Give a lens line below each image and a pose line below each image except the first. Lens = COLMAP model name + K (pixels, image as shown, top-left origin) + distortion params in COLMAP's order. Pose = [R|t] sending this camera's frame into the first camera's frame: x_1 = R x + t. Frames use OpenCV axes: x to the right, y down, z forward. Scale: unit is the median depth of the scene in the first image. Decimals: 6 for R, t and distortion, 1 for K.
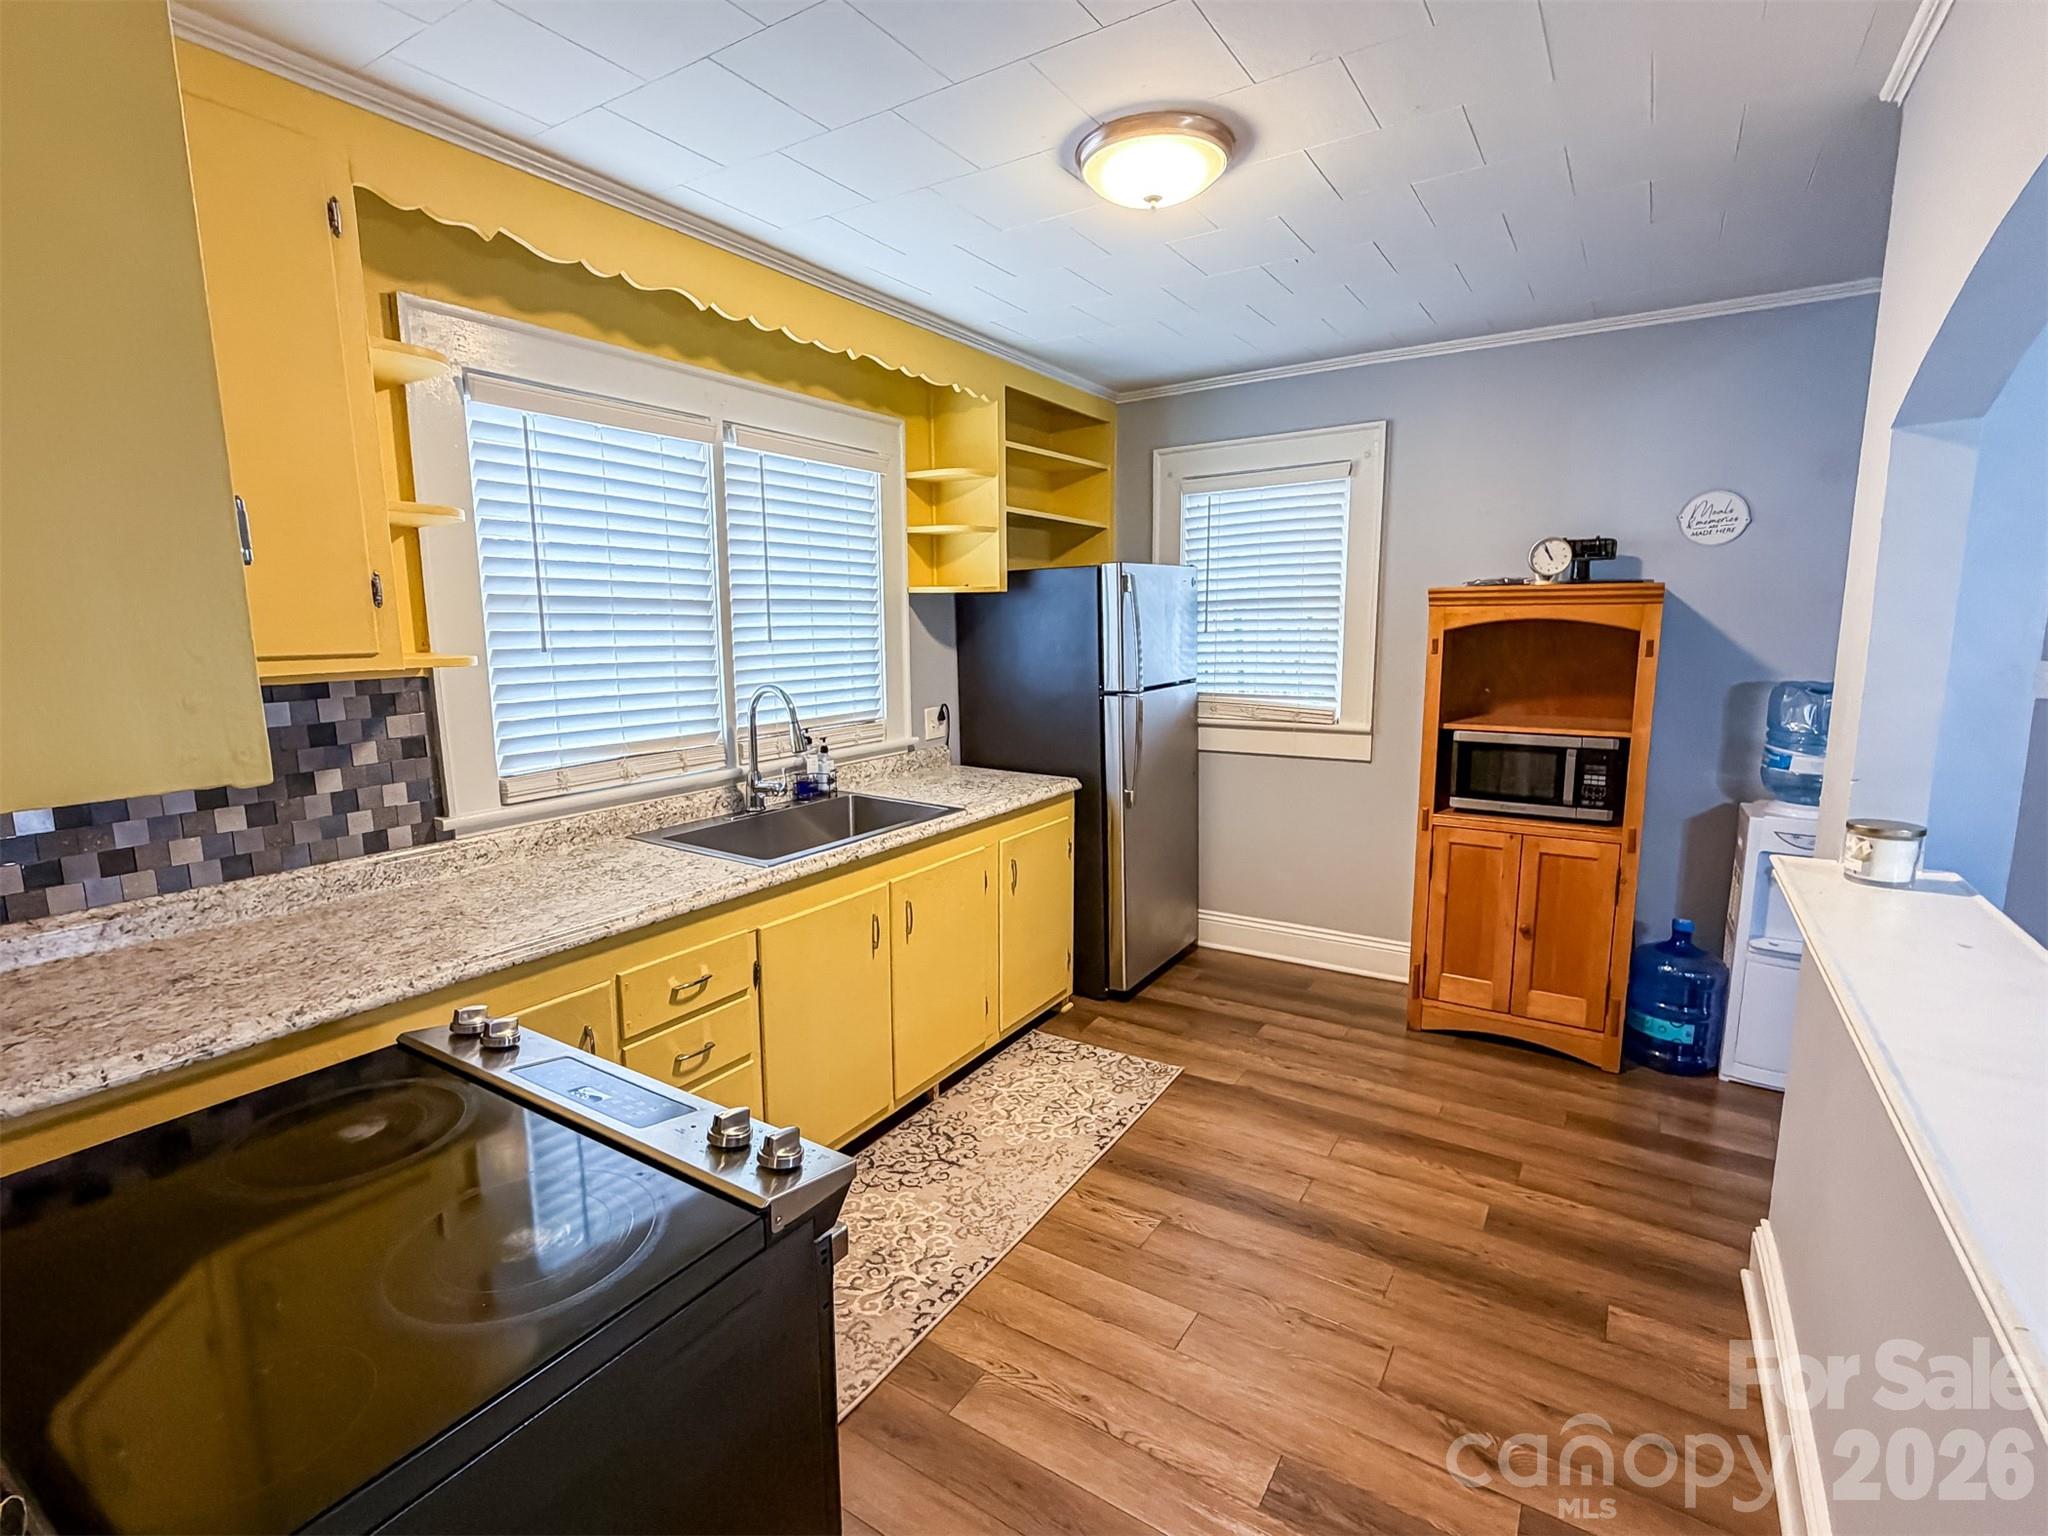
lens RADIAL K [[962.6, 0, 1020.7], [0, 962.6, 766.9], [0, 0, 1]] dist [-0.001695, 0.000117]
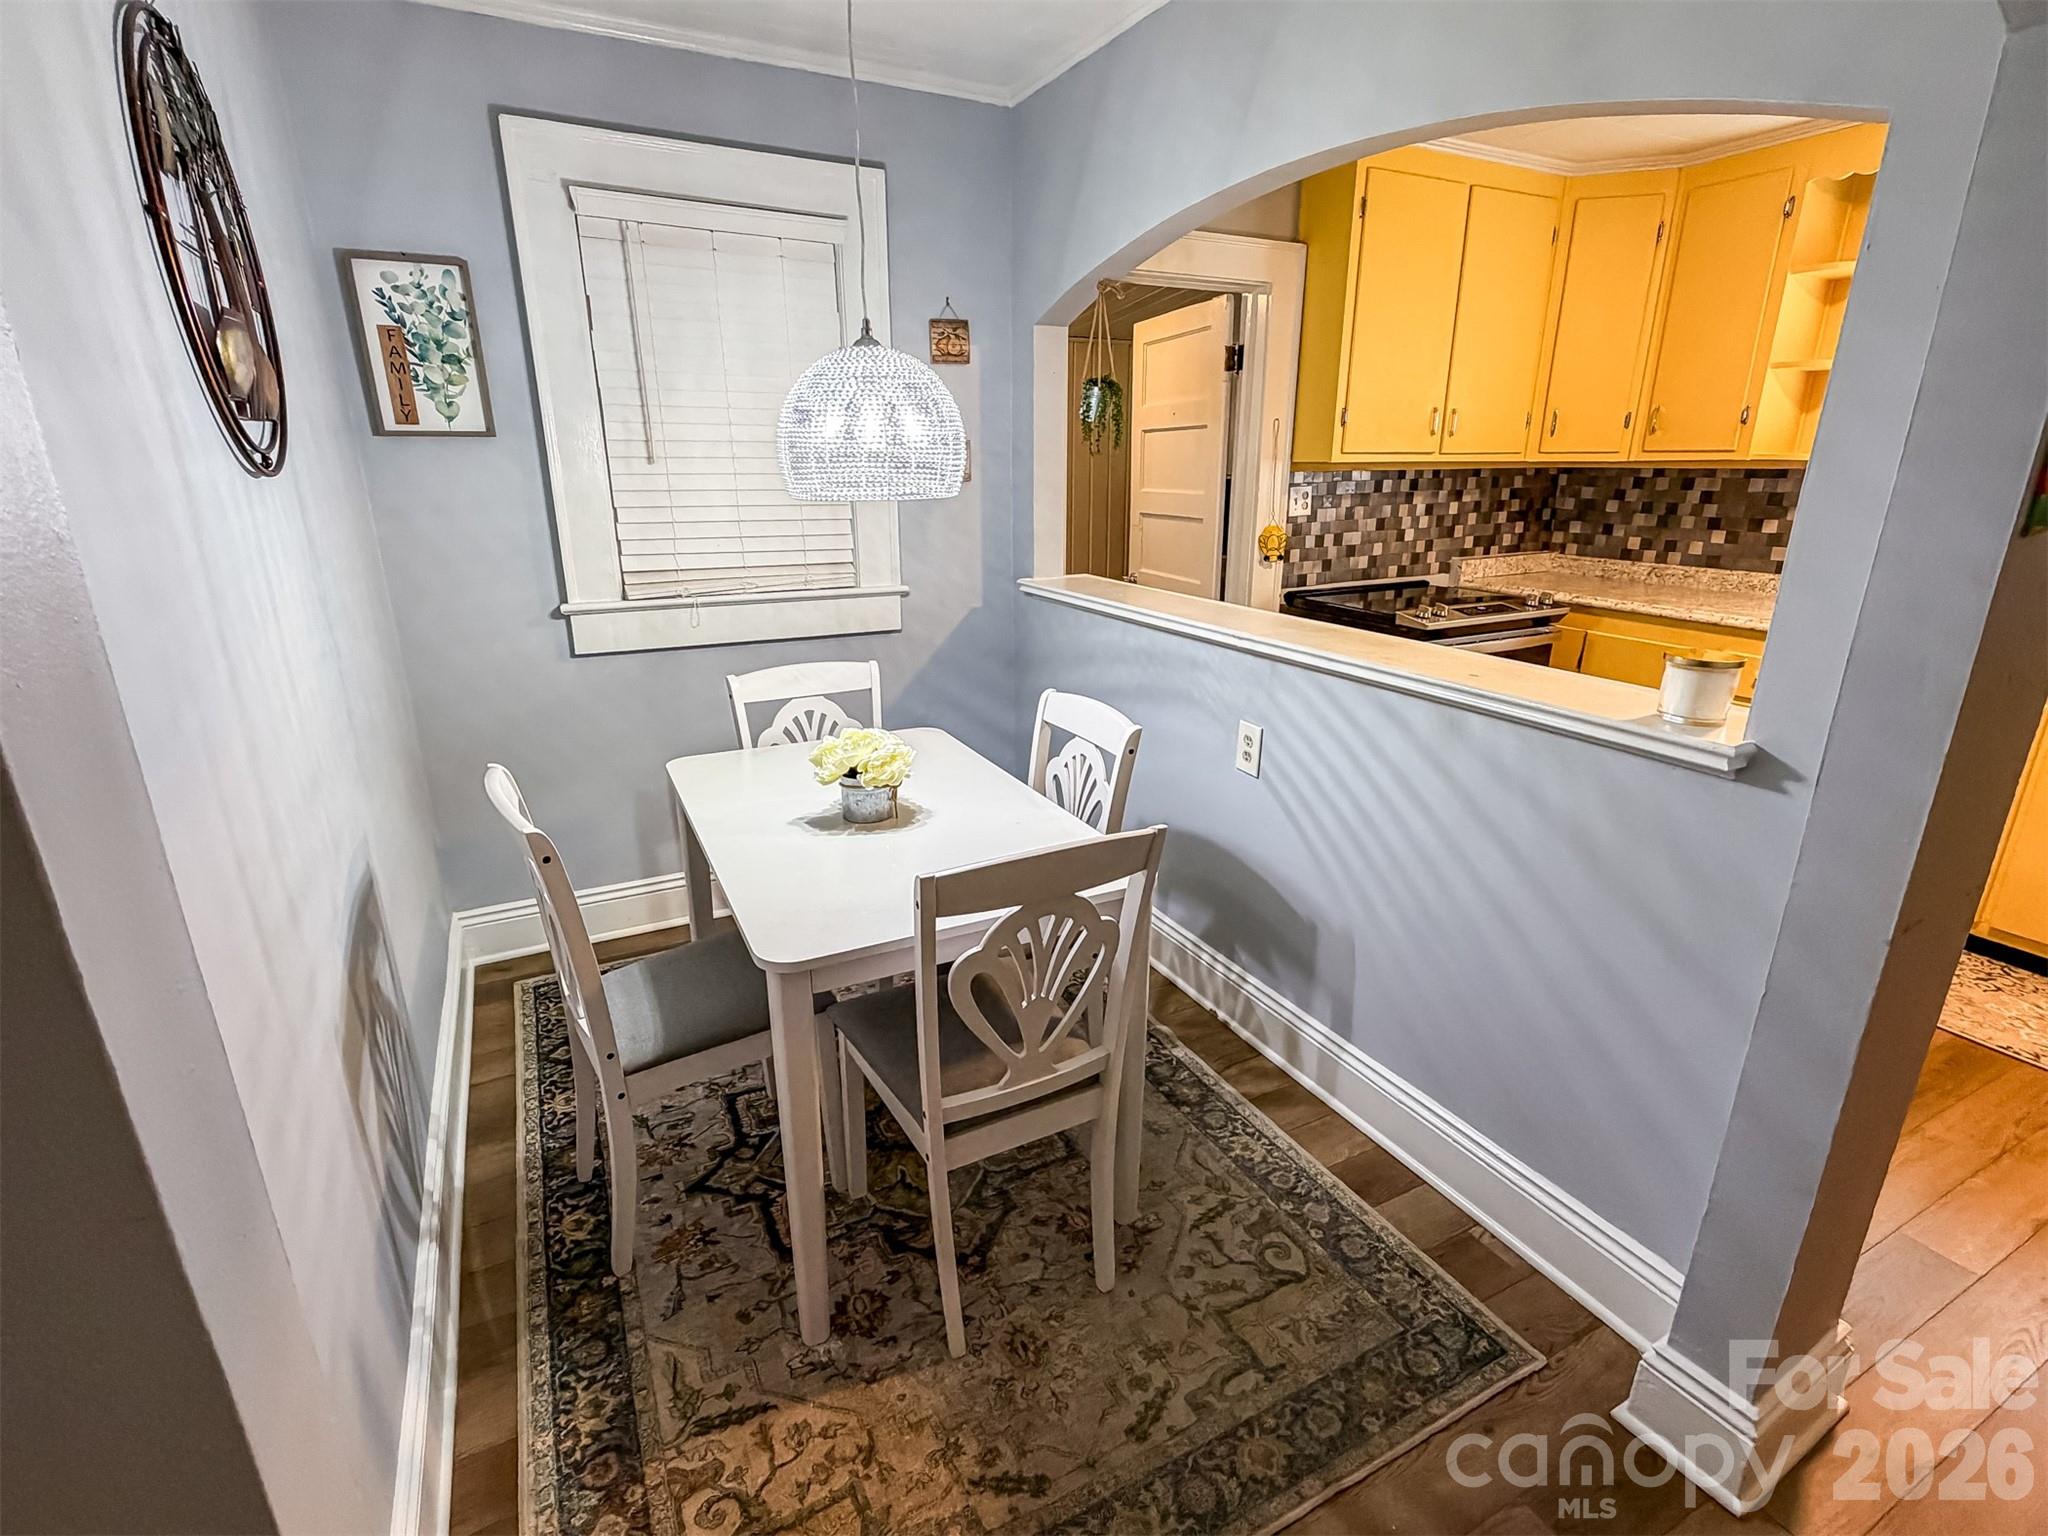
lens RADIAL K [[959.5, 0, 1021.0], [0, 959.5, 765.9], [0, 0, 1]] dist [-0.001559, -0.000250]
pose [[-0.495990, 0.277159, -0.822908, 1.059226], [-0.126605, 0.914482, 0.384309, -0.058676], [0.859049, 0.294798, -0.418484, 0.459866]]
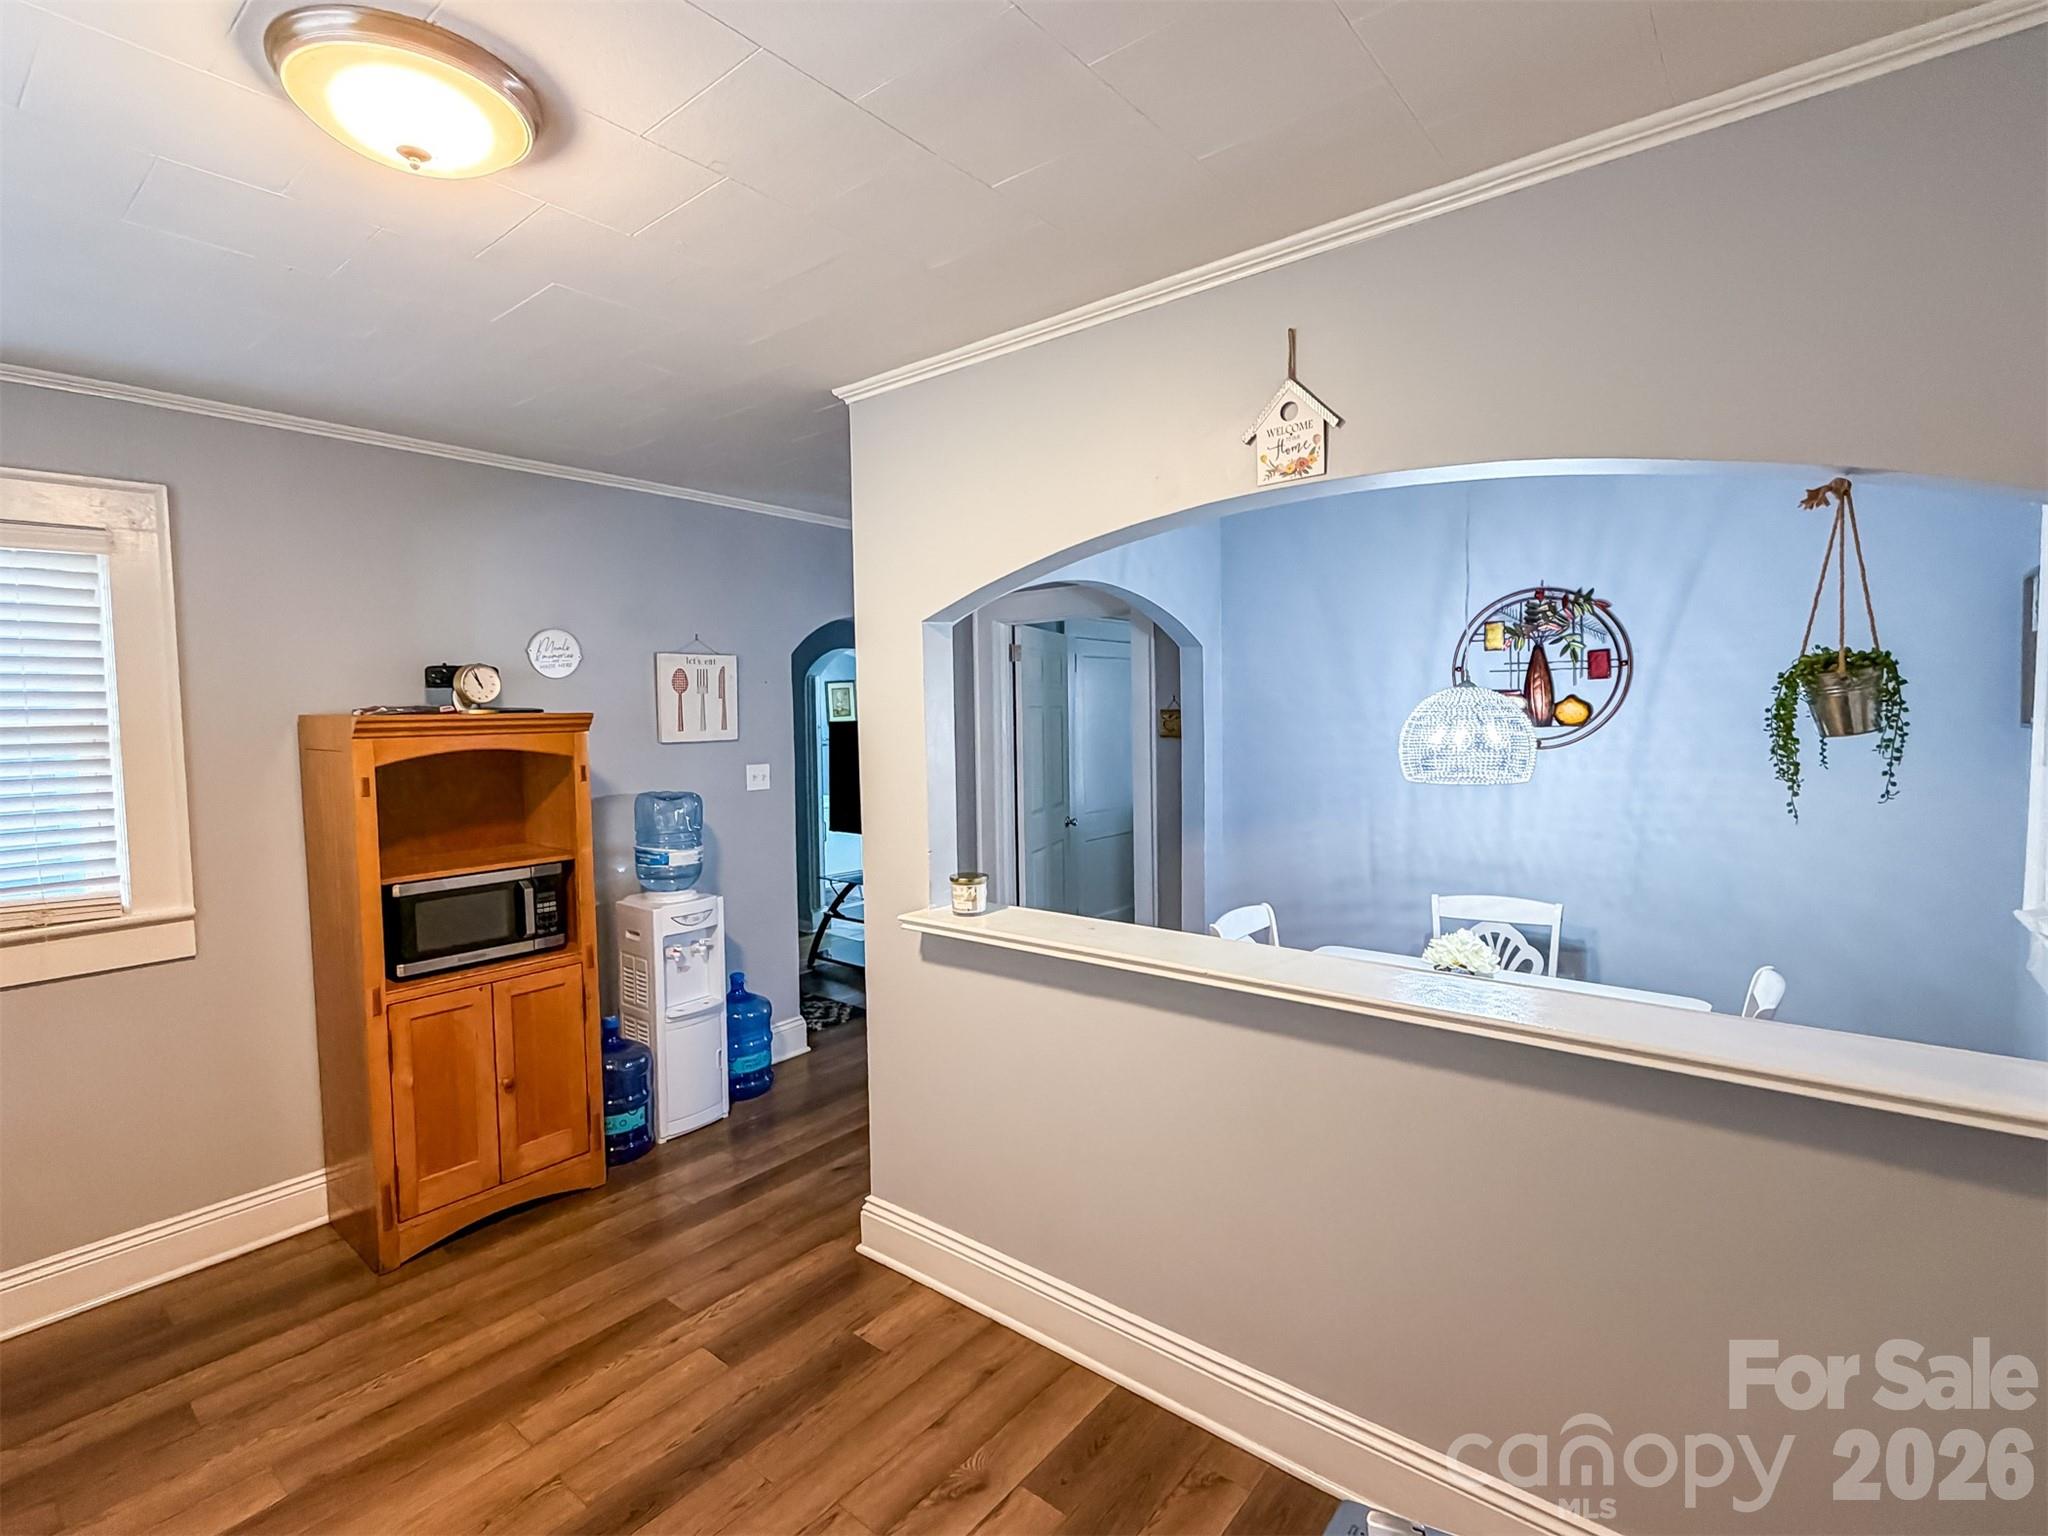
lens RADIAL K [[956.0, 0, 1026.0], [0, 956.0, 764.0], [0, 0, 1]] dist [-0.002192, 0.000044]
pose [[0.104609, -0.051279, 0.993191, -0.326381], [0.167648, 0.985287, 0.033213, -0.082308], [-0.980281, 0.163032, 0.111667, 0.381663]]
